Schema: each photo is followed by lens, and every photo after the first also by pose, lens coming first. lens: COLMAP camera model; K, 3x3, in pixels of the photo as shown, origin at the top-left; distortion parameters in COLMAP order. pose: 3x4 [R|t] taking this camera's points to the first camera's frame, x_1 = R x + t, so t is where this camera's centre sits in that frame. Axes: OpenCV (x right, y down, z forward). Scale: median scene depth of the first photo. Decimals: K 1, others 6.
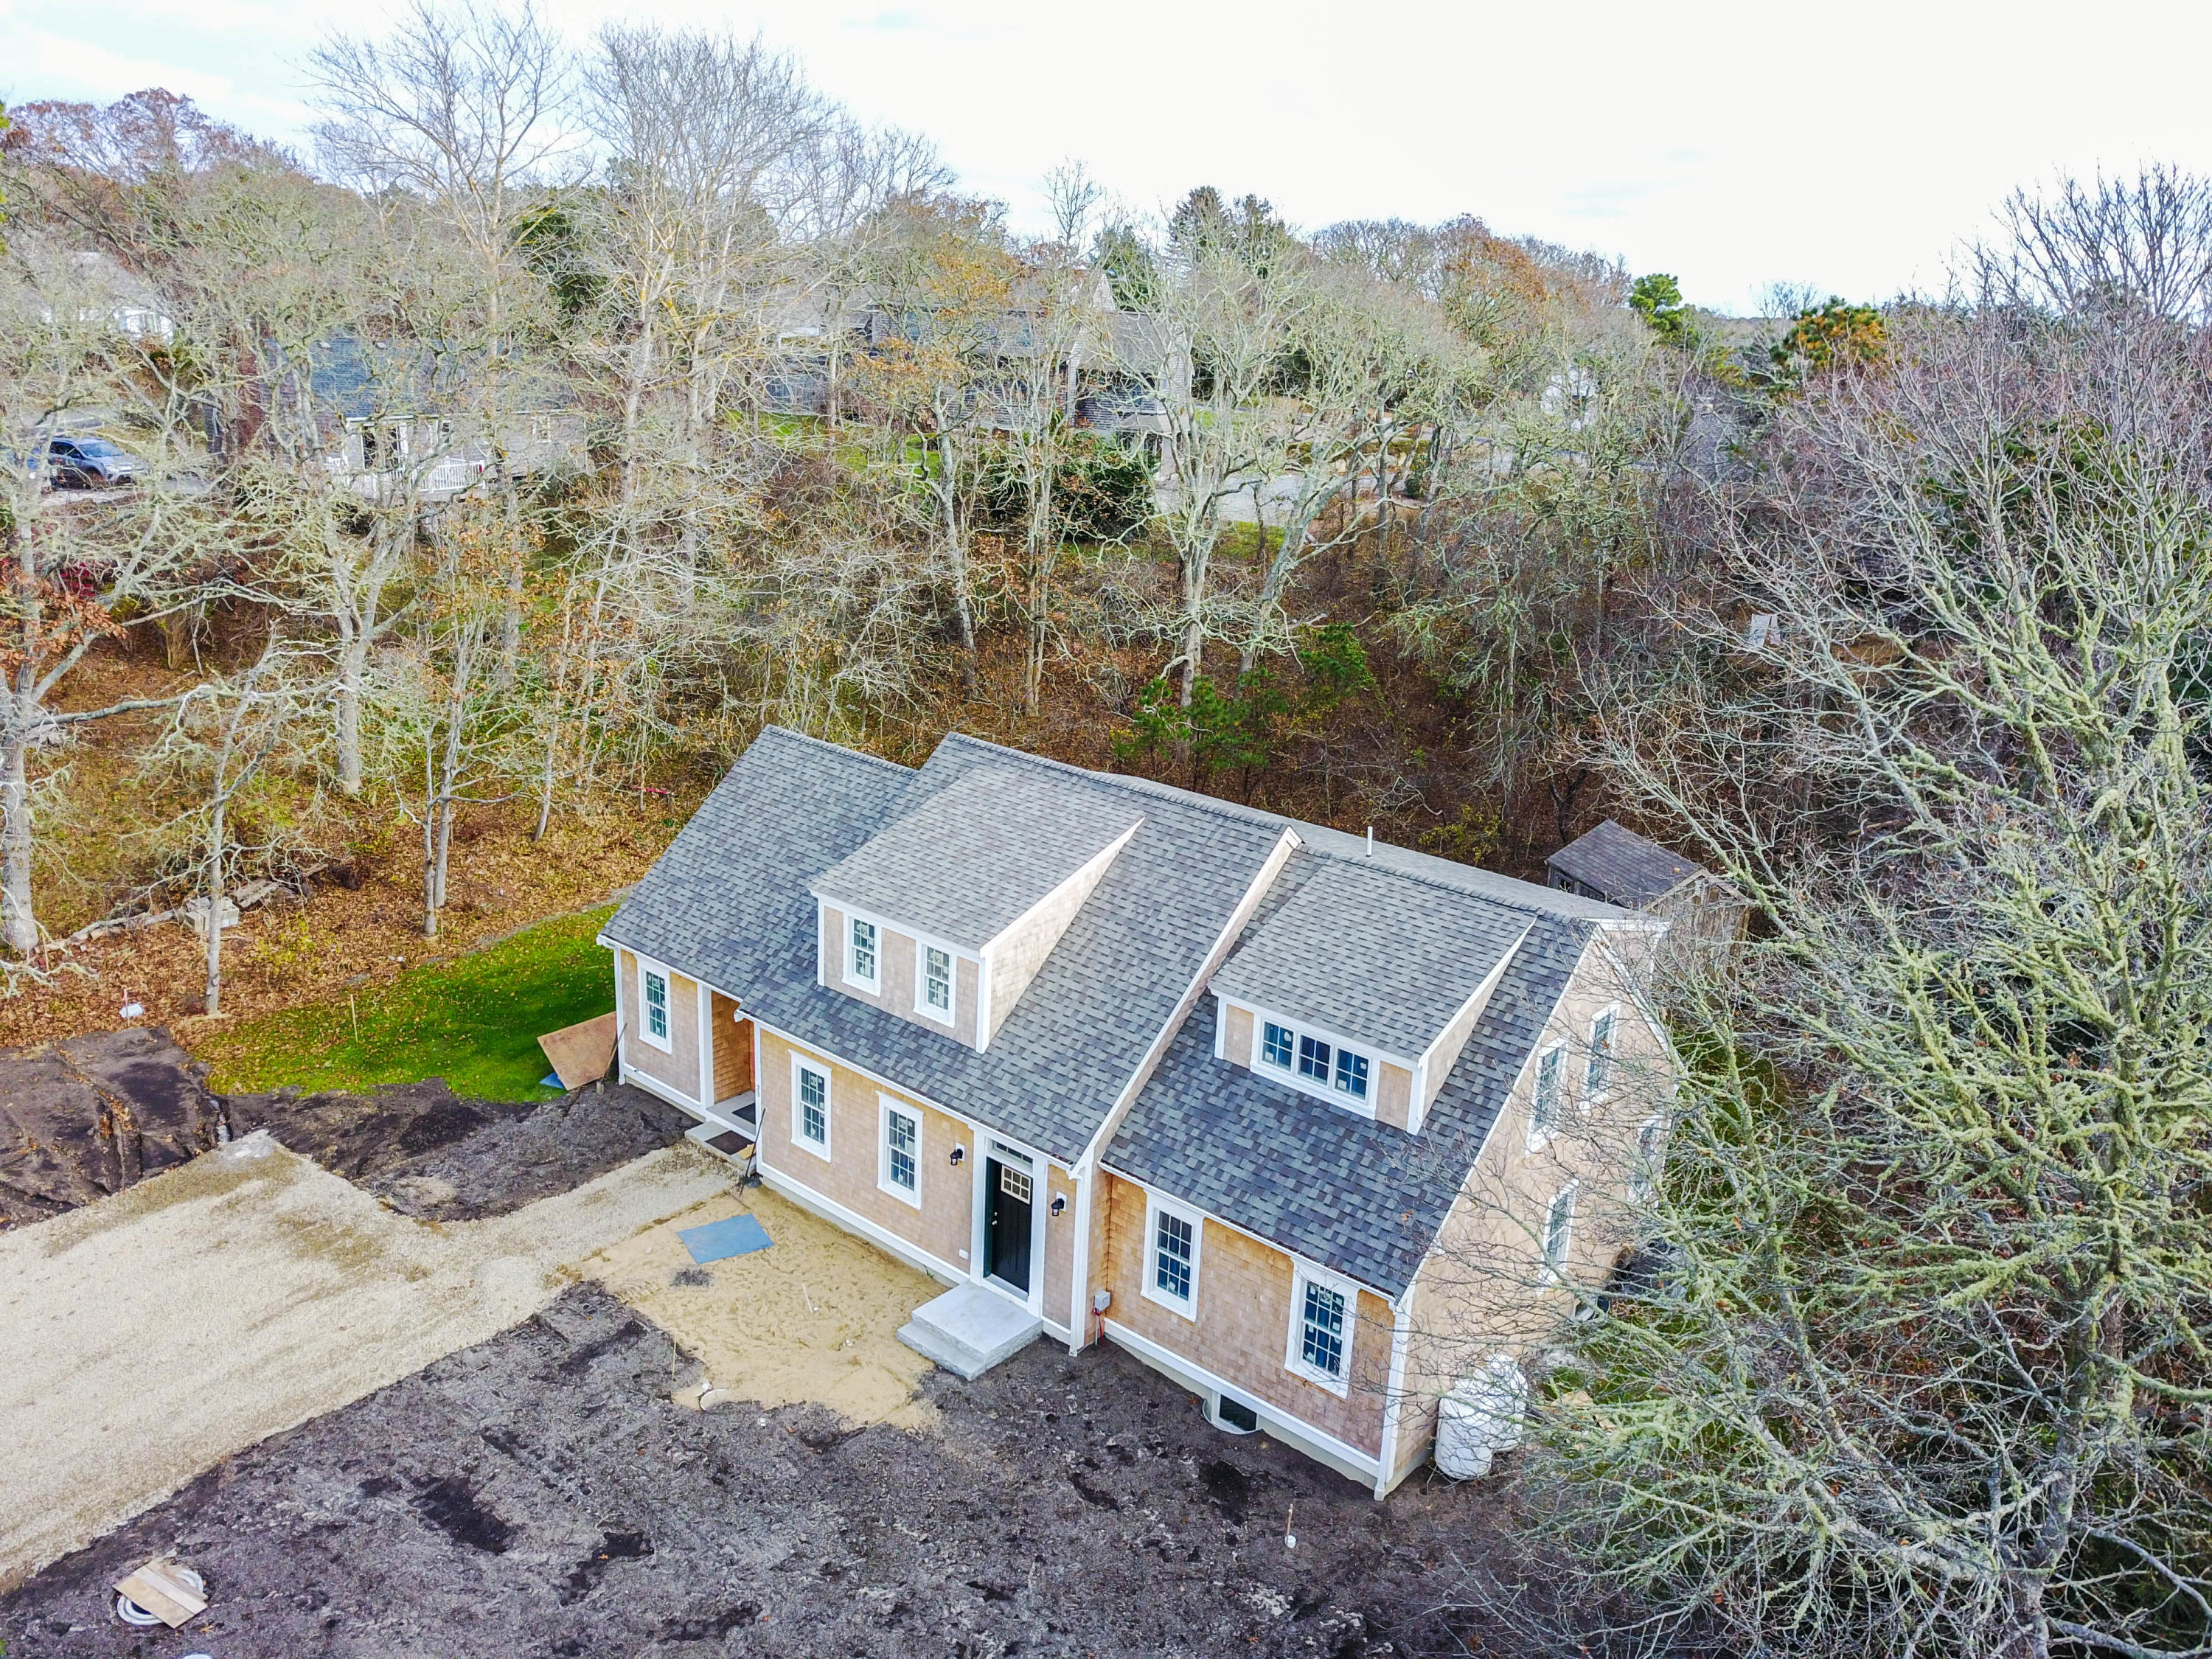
lens RADIAL K [[1754.0, 0, 1106.0], [0, 1754.0, 829.5], [0, 0, 1]] dist [0.026437, 0.040510]
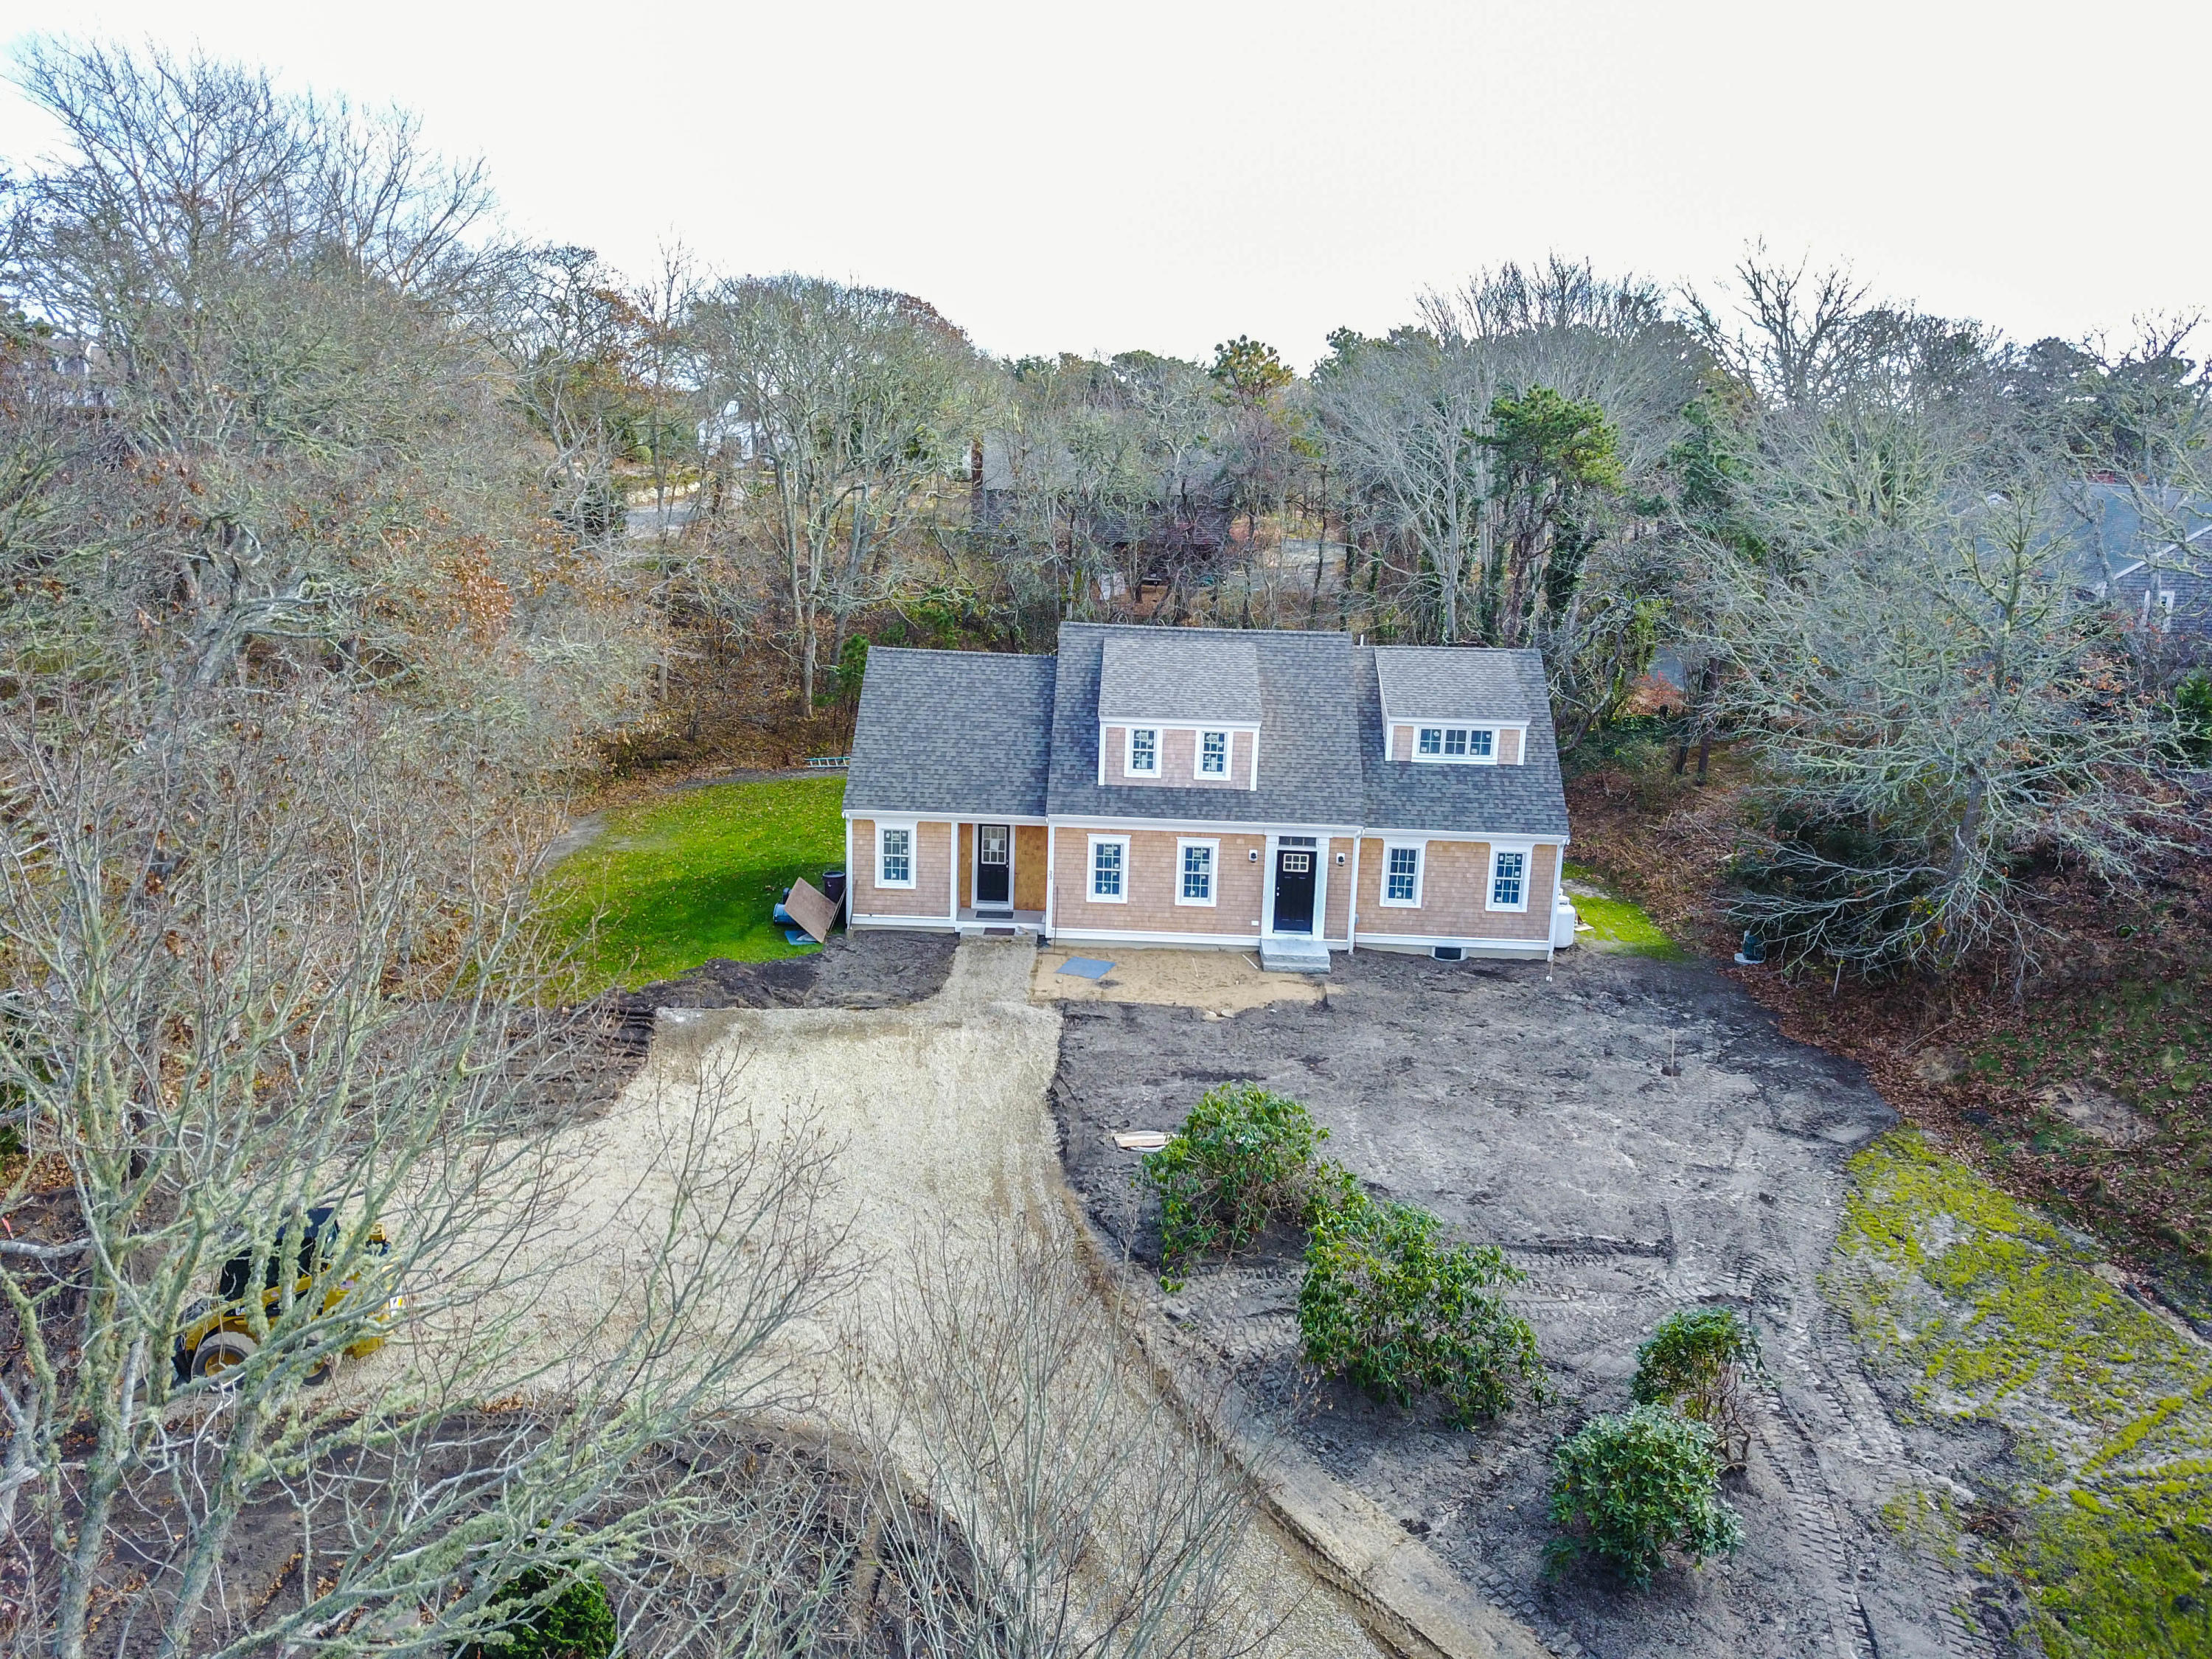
lens RADIAL K [[1754.0, 0, 1106.0], [0, 1754.0, 829.5], [0, 0, 1]] dist [0.026437, 0.040510]
pose [[0.782867, -0.174960, 0.597083, -1.100224], [0.192334, 0.980698, 0.035189, 0.078549], [-0.591715, 0.087291, 0.801407, -0.180179]]
